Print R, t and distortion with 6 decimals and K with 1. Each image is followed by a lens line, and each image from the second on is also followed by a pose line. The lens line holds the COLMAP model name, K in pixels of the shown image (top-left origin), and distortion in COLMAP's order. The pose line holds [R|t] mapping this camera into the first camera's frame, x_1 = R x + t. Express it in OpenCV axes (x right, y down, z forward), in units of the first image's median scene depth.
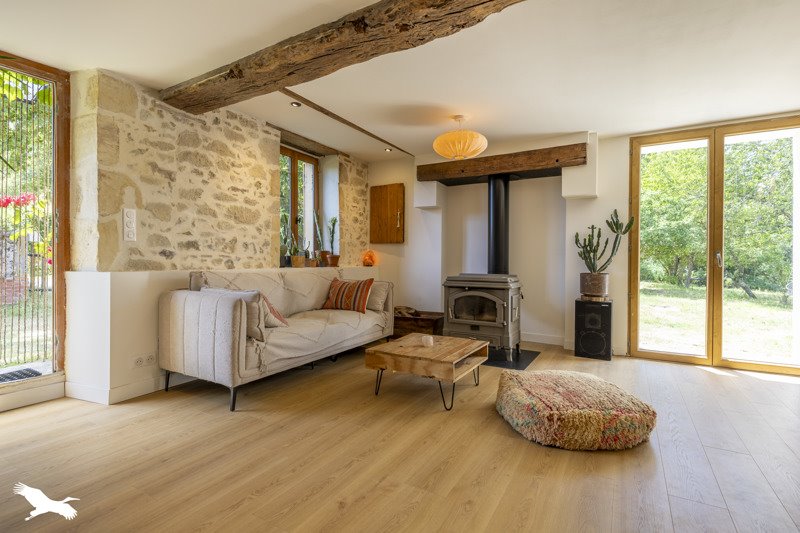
lens RADIAL K [[387.0, 0, 400.4], [0, 387.0, 263.4], [0, 0, 1]] dist [0.000730, 0.000075]
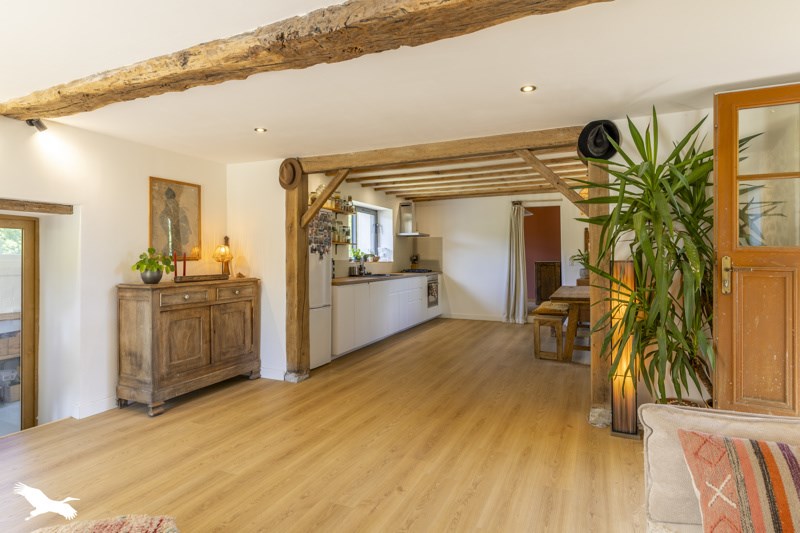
lens RADIAL K [[443.4, 0, 399.7], [0, 443.4, 260.7], [0, 0, 1]] dist [0.000834, 0.000039]
pose [[-0.994693, -0.004648, -0.102784, 0.013138], [-0.005854, 0.999918, 0.011428, -0.180790], [0.102722, 0.011969, -0.994638, 2.334284]]
